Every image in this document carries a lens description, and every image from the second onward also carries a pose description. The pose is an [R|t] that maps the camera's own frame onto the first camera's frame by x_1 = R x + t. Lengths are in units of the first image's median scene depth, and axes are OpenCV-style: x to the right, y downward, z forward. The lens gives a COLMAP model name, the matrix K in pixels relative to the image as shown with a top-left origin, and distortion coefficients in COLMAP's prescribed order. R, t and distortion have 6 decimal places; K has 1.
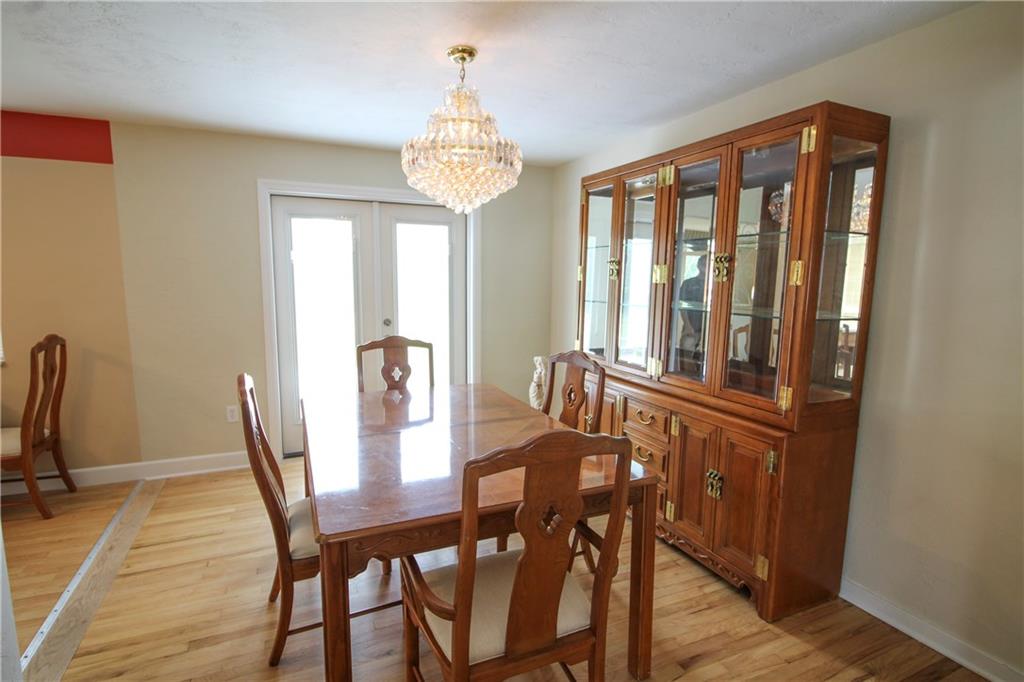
lens RADIAL K [[530.5, 0, 513.7], [0, 530.5, 346.4], [0, 0, 1]] dist [-0.000582, -0.001977]
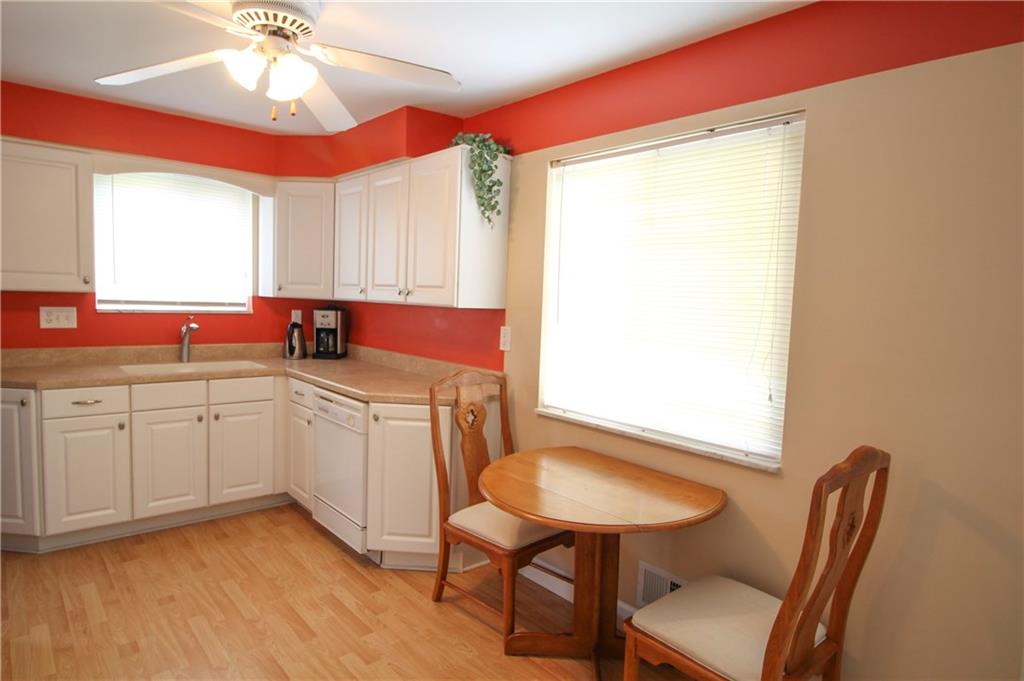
lens RADIAL K [[596.3, 0, 513.5], [0, 596.3, 344.3], [0, 0, 1]] dist [0.008367, 0.002704]
pose [[0.300733, 0.085205, -0.949895, -0.487818], [-0.158618, 0.986598, 0.038279, -0.078807], [0.940425, 0.139158, 0.310218, 0.551284]]
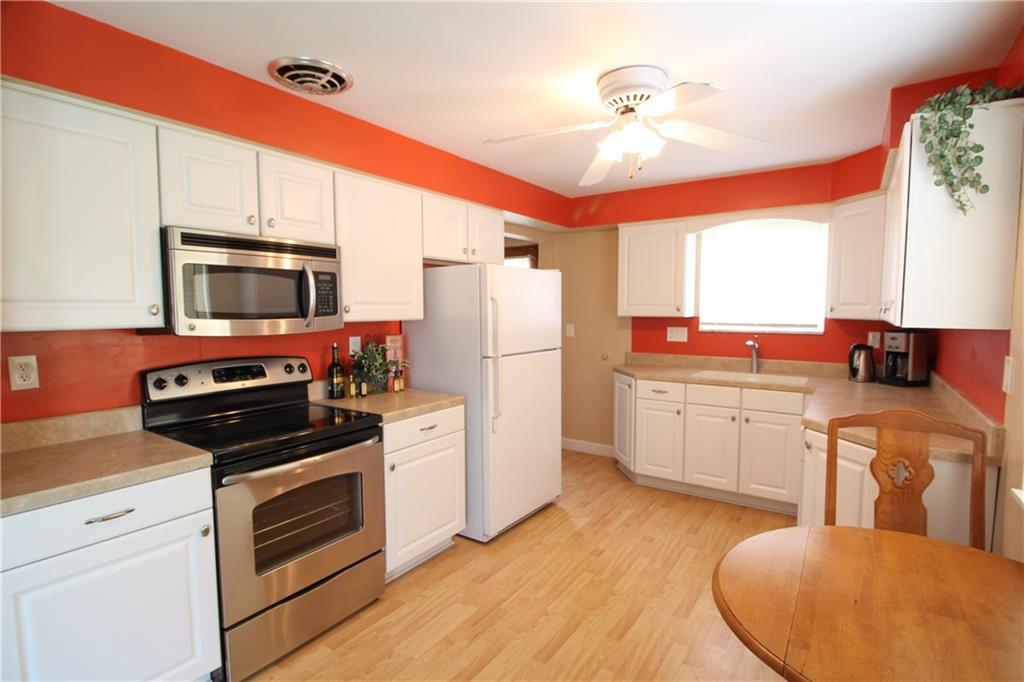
lens RADIAL K [[496.2, 0, 515.6], [0, 496.2, 342.9], [0, 0, 1]] dist [-0.012455, -0.000870]
pose [[-0.840793, 0.033920, -0.540294, -0.691533], [-0.073973, 0.981475, 0.176733, -0.137696], [0.536279, 0.188563, -0.822708, 0.993340]]
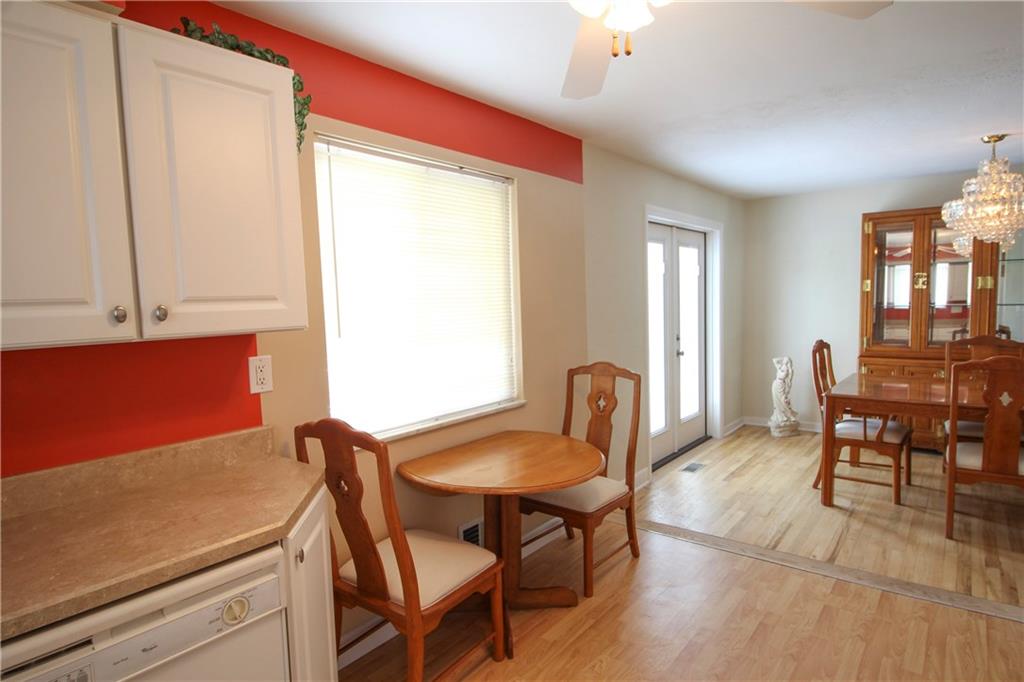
lens RADIAL K [[596.3, 0, 517.6], [0, 596.3, 345.2], [0, 0, 1]] dist [0.008367, 0.002704]
pose [[0.871248, -0.069618, 0.485881, -1.490255], [0.097733, 0.994674, -0.032729, -0.031735], [-0.481015, 0.076001, 0.873412, 0.142410]]
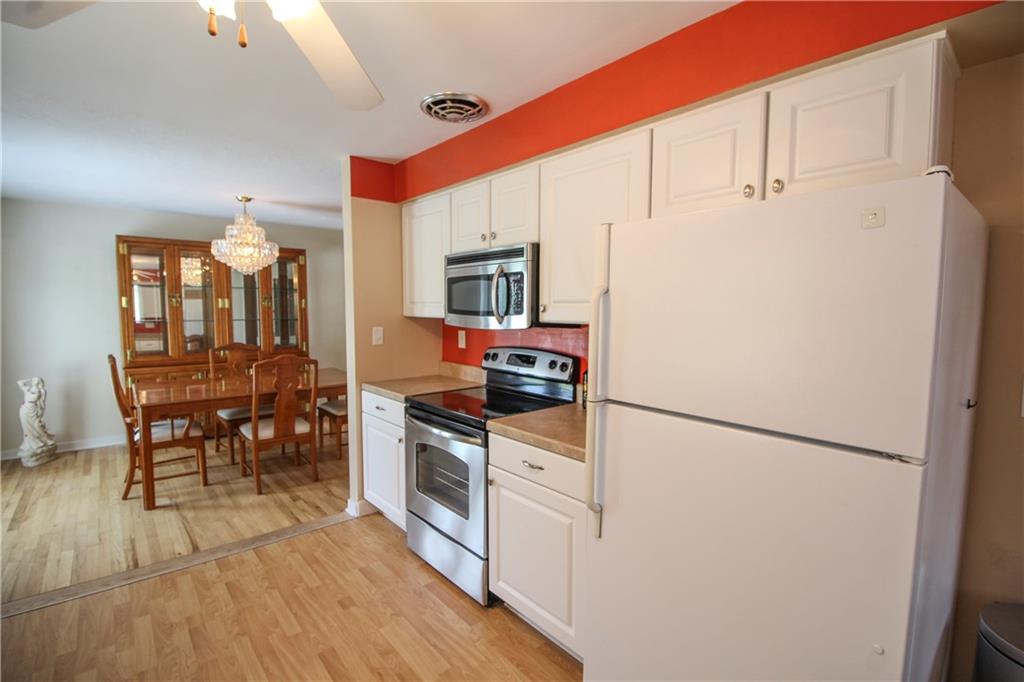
lens RADIAL K [[489.9, 0, 516.4], [0, 489.9, 343.9], [0, 0, 1]] dist [0.008211, -0.002217]
pose [[-0.305158, -0.083106, 0.948668, -1.589179], [0.120207, 0.984855, 0.124943, -0.074150], [-0.944684, 0.152163, -0.290547, 0.436828]]
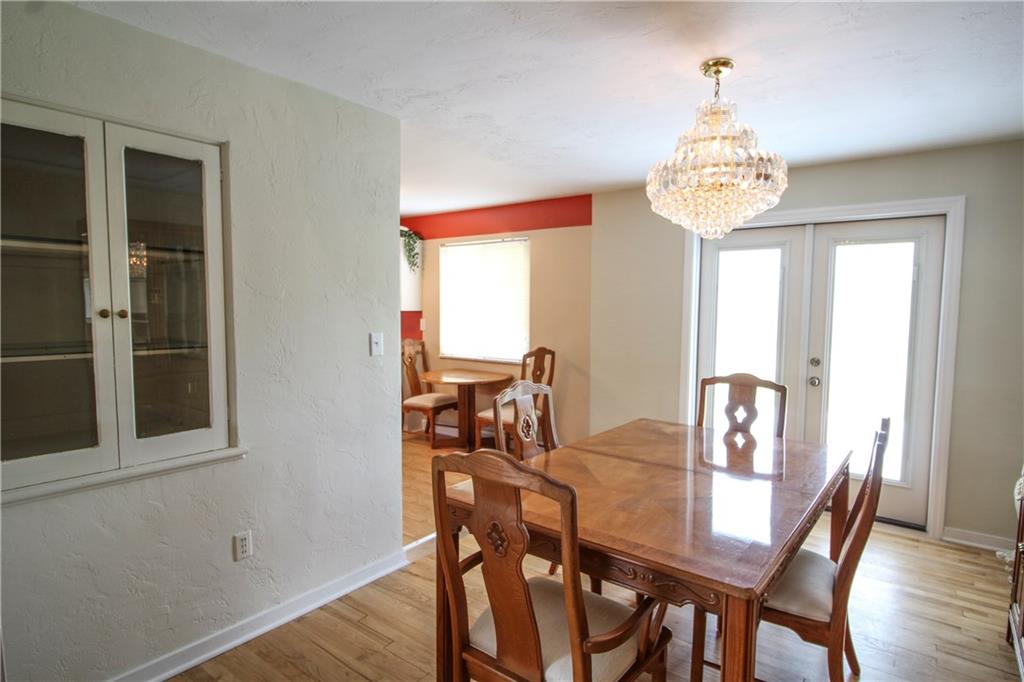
lens RADIAL K [[545.6, 0, 502.7], [0, 545.6, 341.8], [0, 0, 1]] dist [0.000424, 0.000216]
pose [[0.466081, 0.056325, -0.882947, 0.407499], [-0.119680, 0.992812, 0.000158, -0.023292], [0.876610, 0.105598, 0.469472, 0.192084]]
